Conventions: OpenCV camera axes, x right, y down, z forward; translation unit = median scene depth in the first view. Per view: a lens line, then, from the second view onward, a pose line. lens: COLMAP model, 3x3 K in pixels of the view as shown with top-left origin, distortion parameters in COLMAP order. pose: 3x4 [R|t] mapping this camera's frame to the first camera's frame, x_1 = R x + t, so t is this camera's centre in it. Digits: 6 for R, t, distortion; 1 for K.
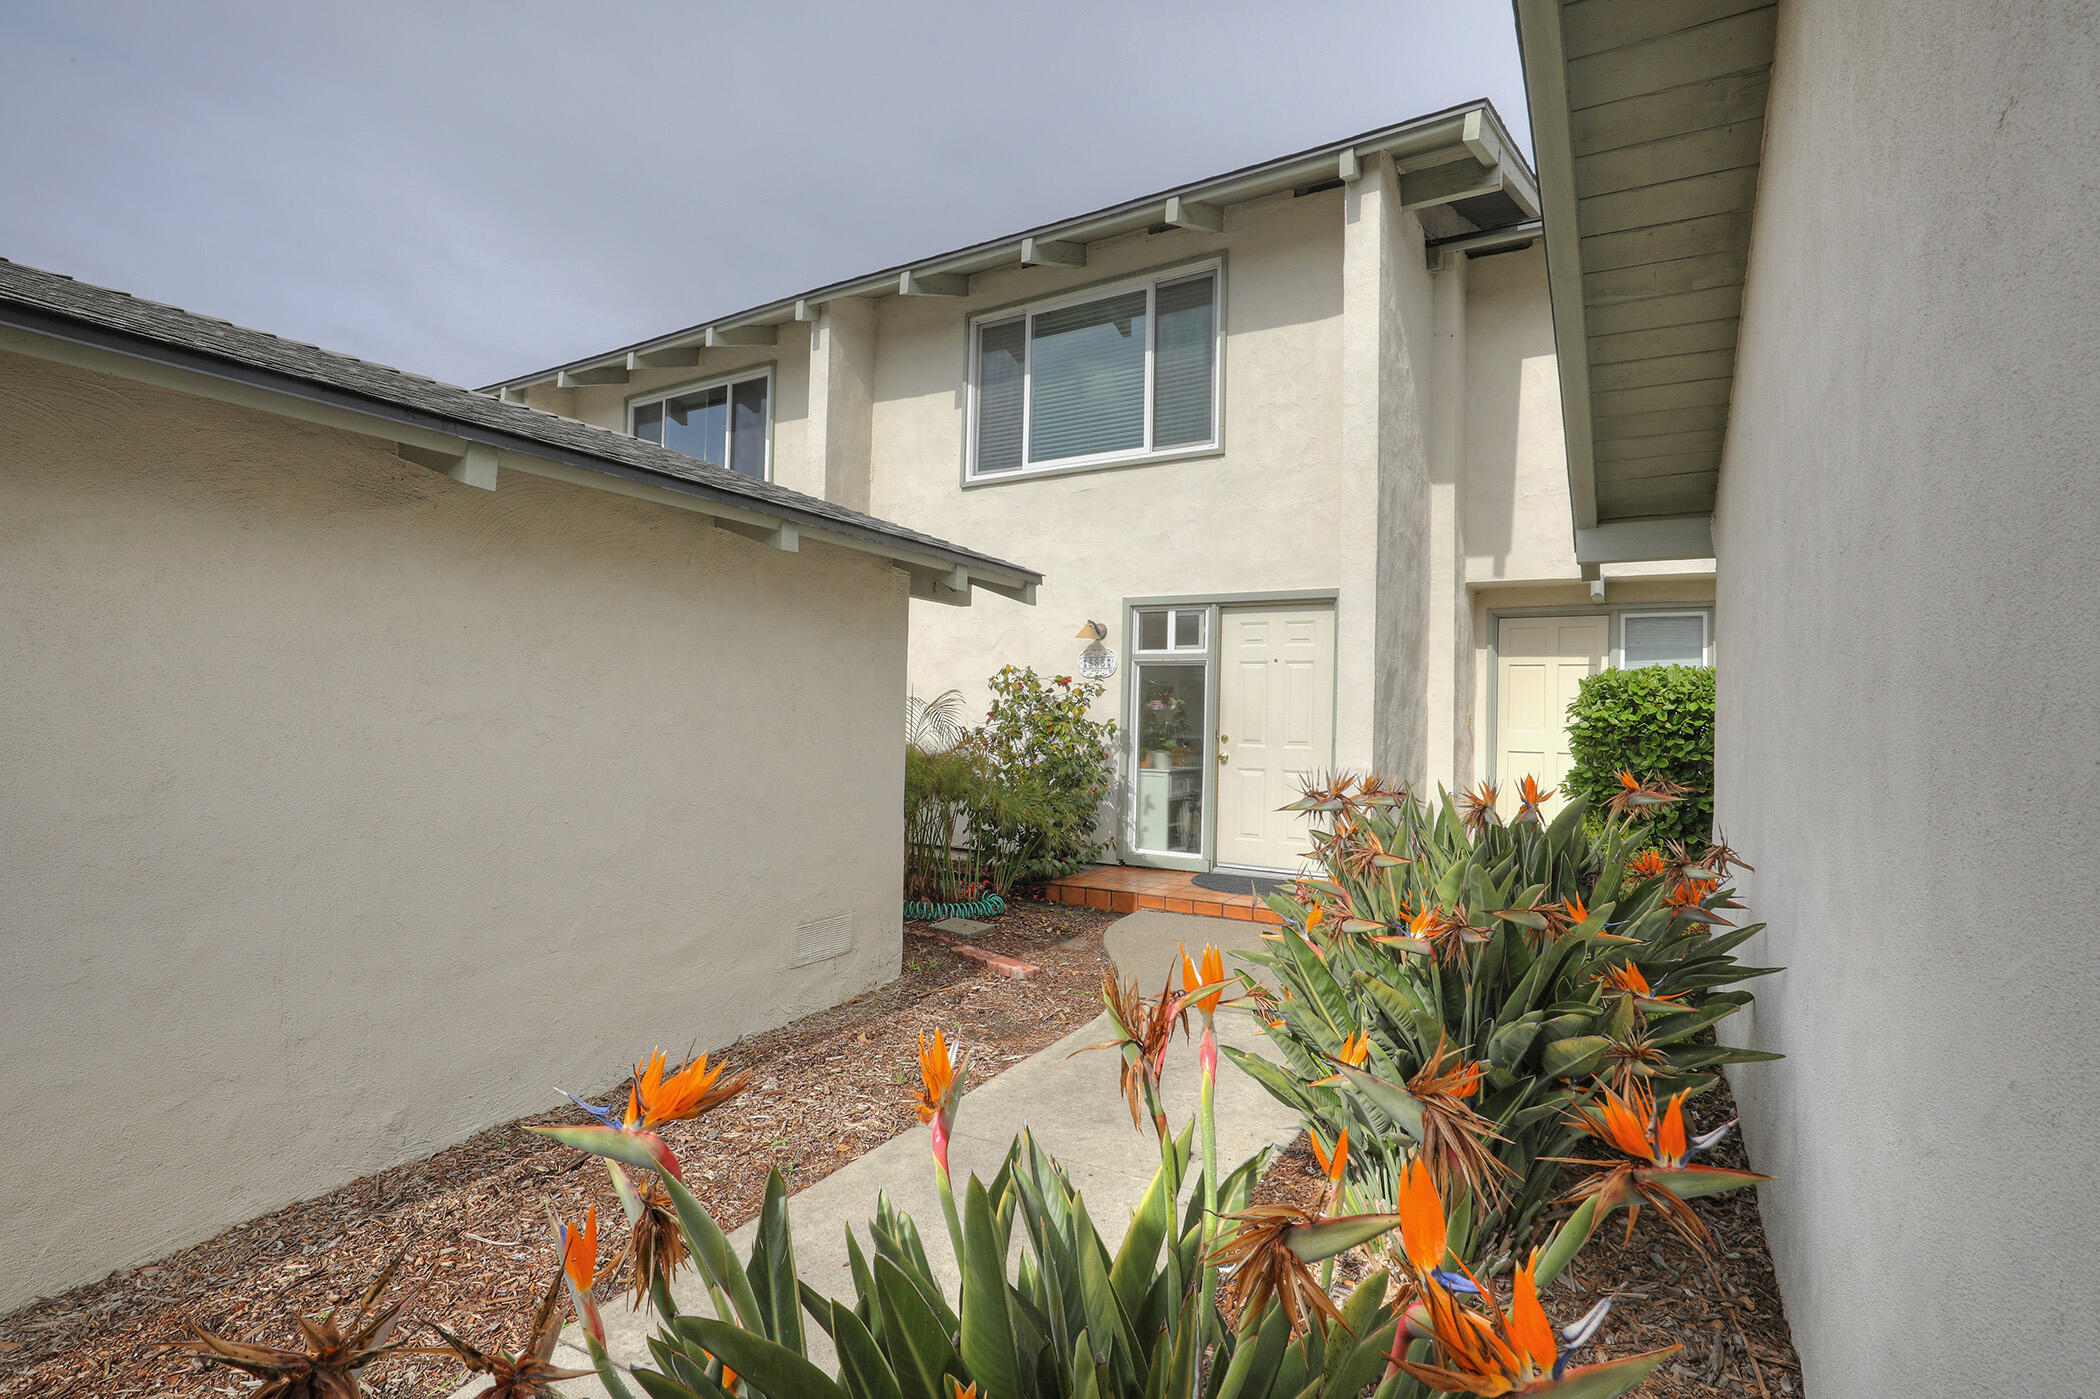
lens RADIAL K [[954.6, 0, 1050.1], [0, 954.6, 702.5], [0, 0, 1]] dist [-0.009825, -0.000324]
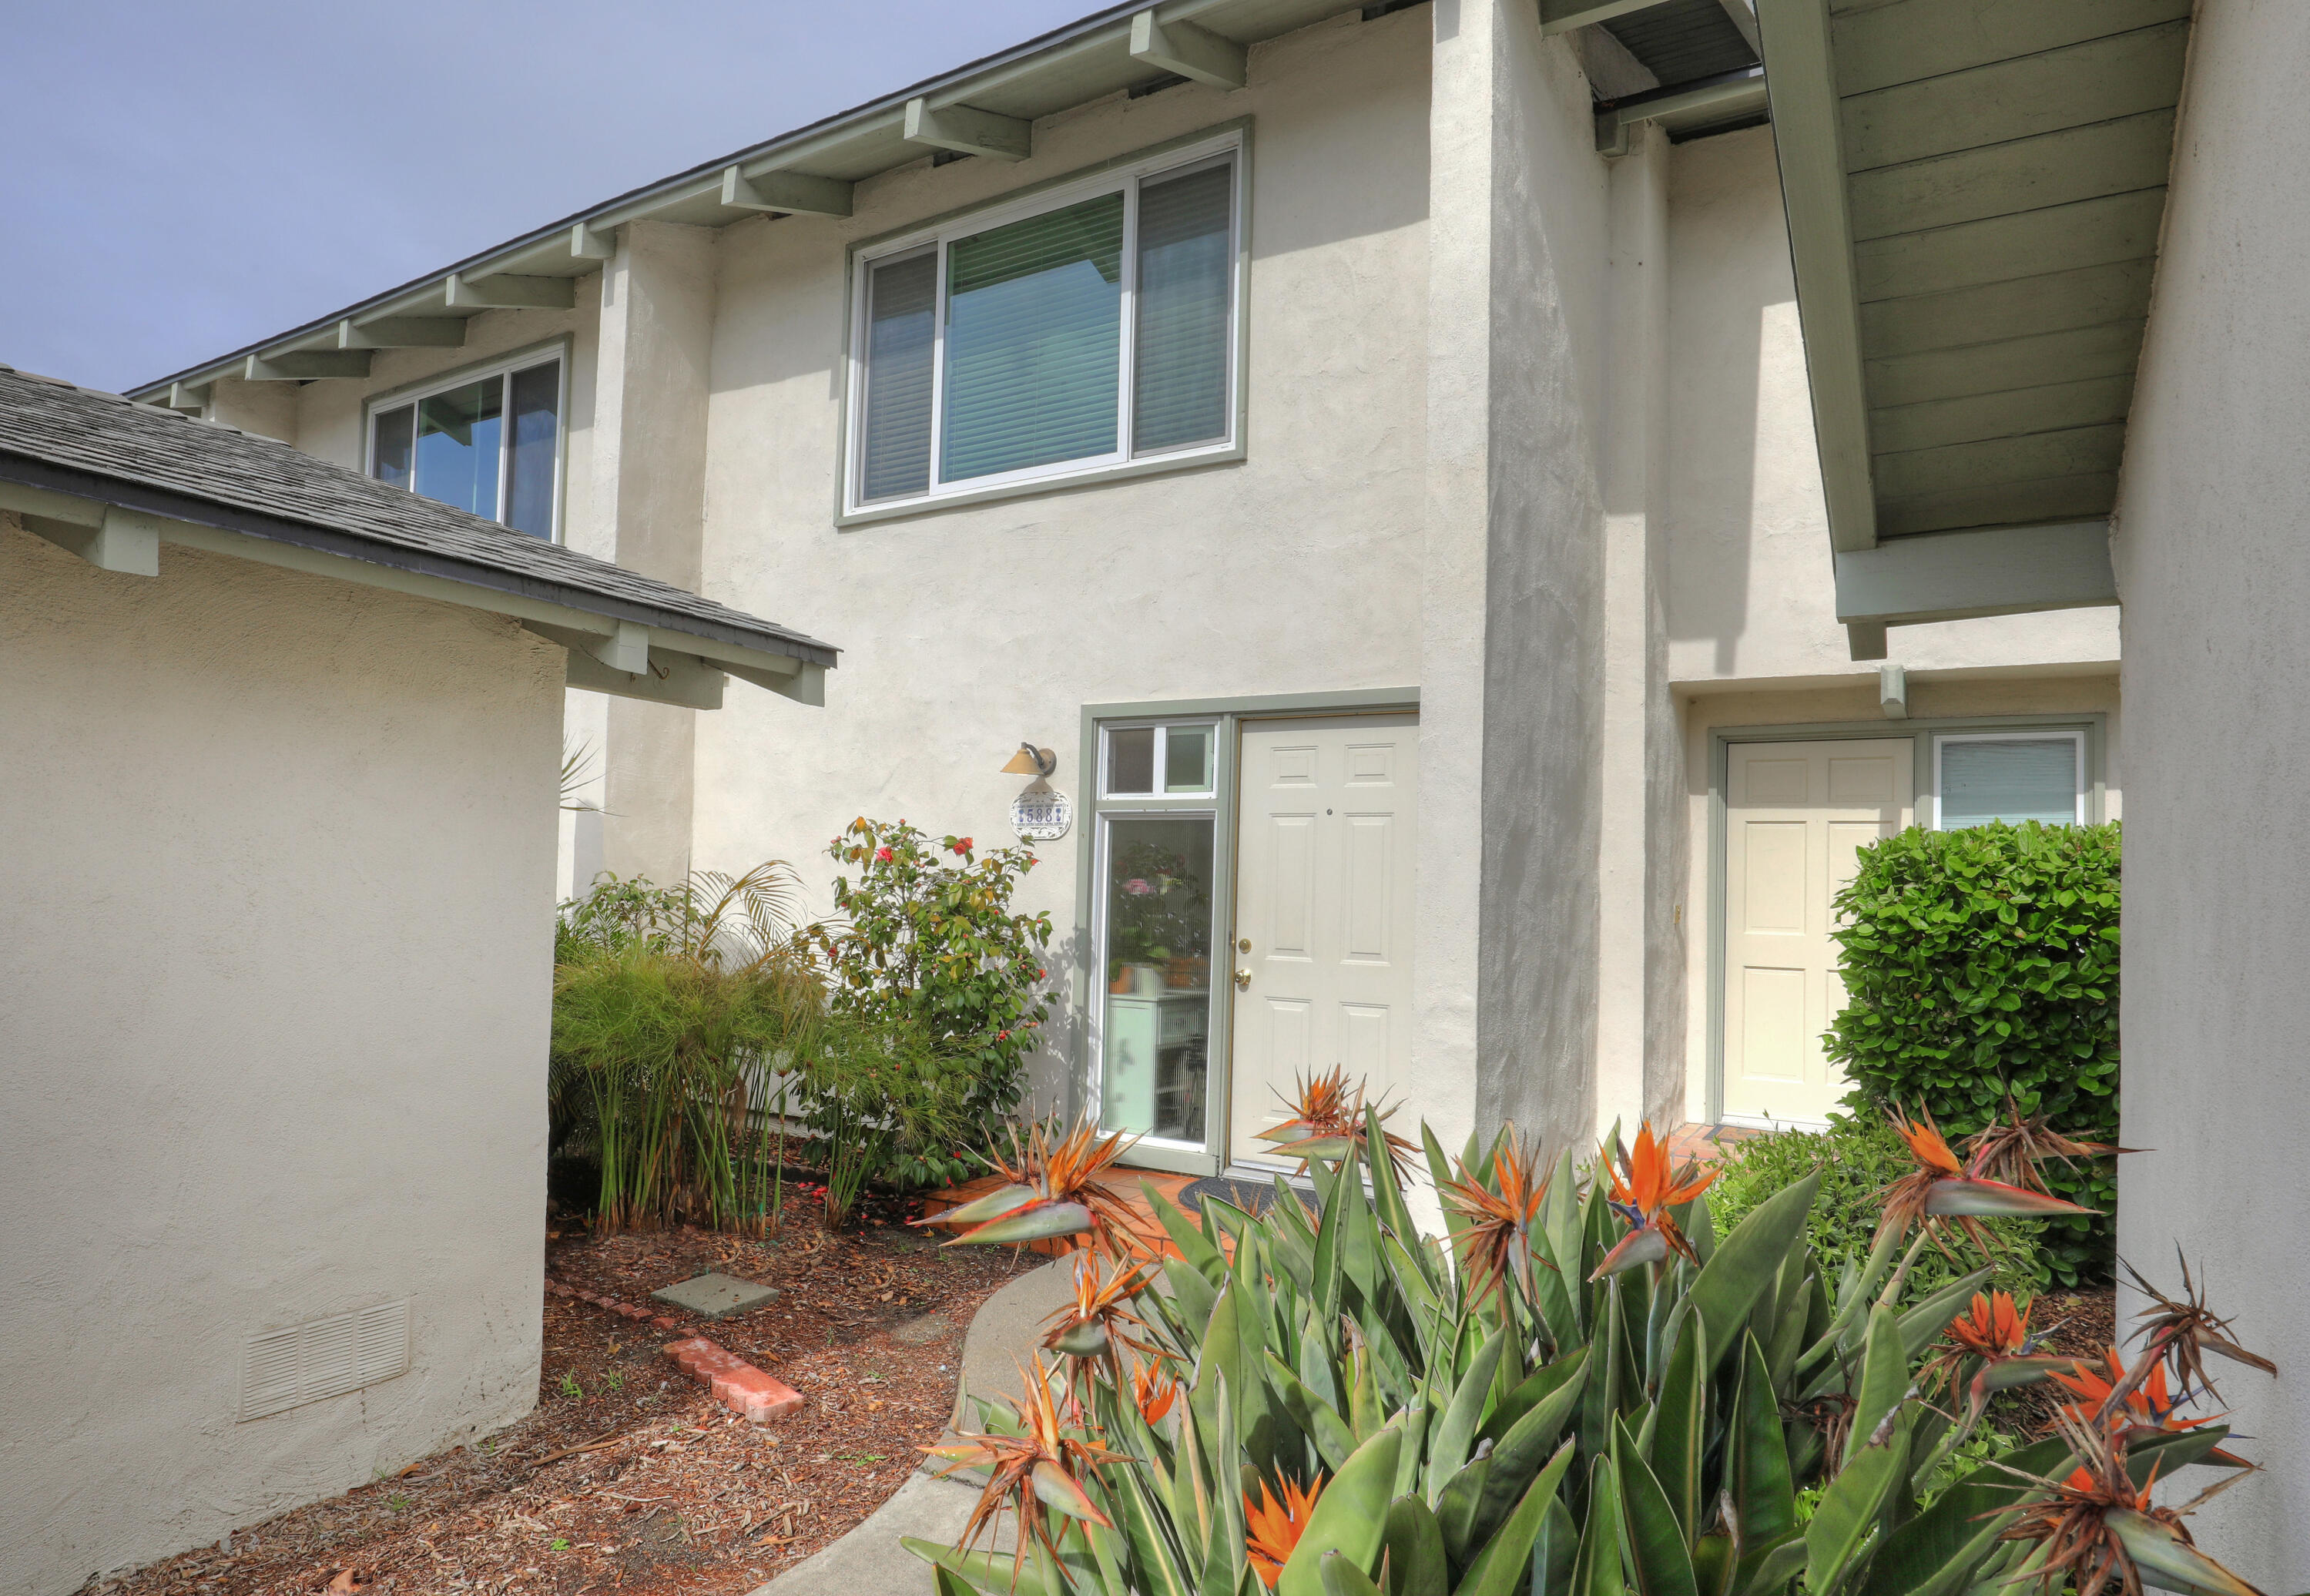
lens RADIAL K [[1267.3, 0, 1151.5], [0, 1267.3, 845.8], [0, 0, 1]] dist [-0.005445, -0.002334]
pose [[0.999797, 0.004623, -0.019591, 0.141467], [-0.005009, 0.999794, -0.019683, -0.007631], [0.019496, 0.019777, 0.999614, 0.225463]]
